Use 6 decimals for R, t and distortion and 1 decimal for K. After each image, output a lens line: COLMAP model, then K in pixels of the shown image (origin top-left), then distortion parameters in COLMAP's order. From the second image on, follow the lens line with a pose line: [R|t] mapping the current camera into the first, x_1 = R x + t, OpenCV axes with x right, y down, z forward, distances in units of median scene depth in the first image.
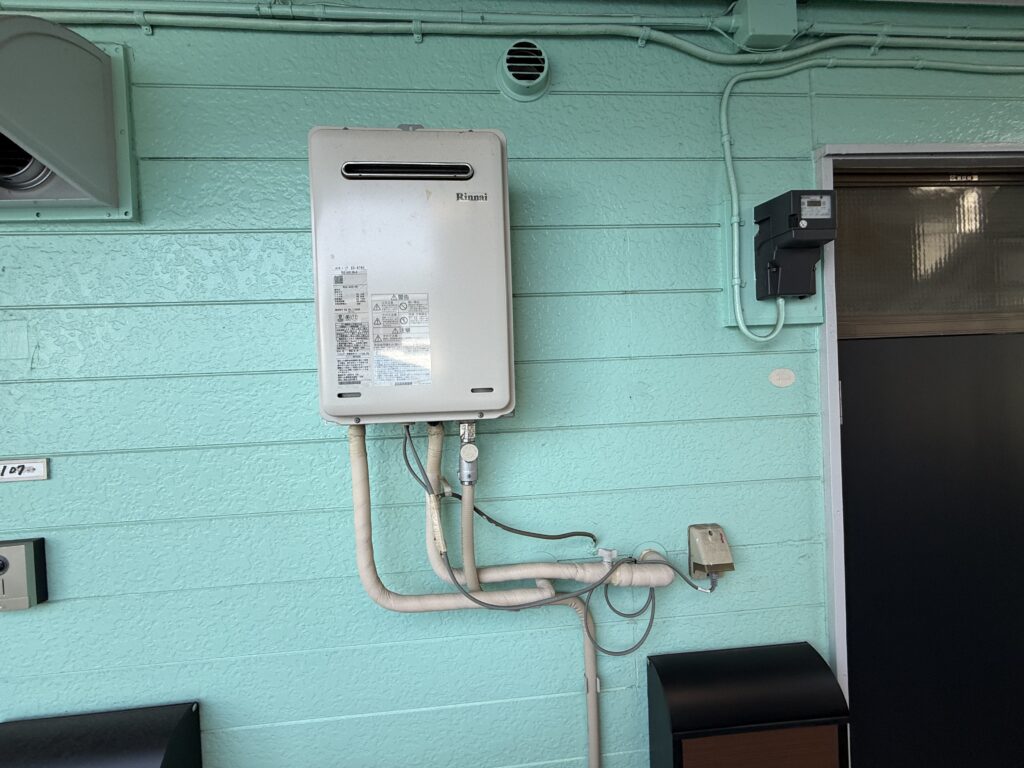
lens RADIAL K [[408.8, 0, 513.7], [0, 408.8, 387.5], [0, 0, 1]] dist [0.001436, 0.000126]
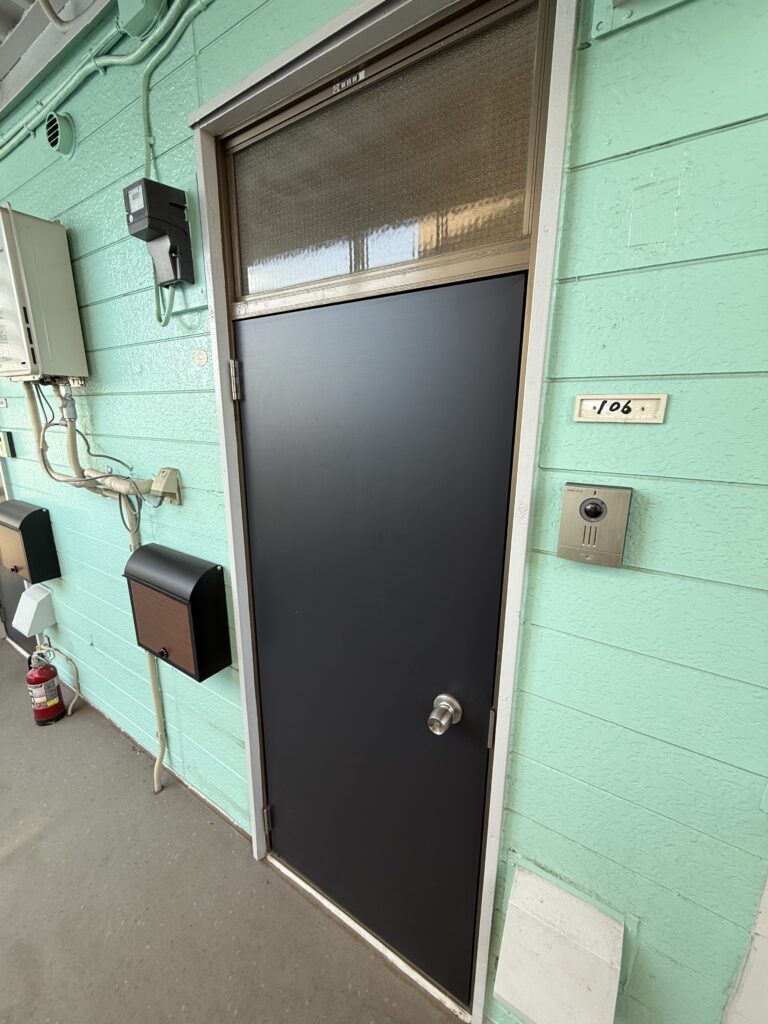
lens RADIAL K [[408.8, 0, 386.8], [0, 408.8, 508.9], [0, 0, 1]] dist [0.001436, 0.000126]
pose [[0.794494, 0.185670, -0.578192, 1.969477], [-0.044556, 0.967370, 0.249419, 0.086820], [0.605636, -0.172399, 0.776842, 0.334439]]
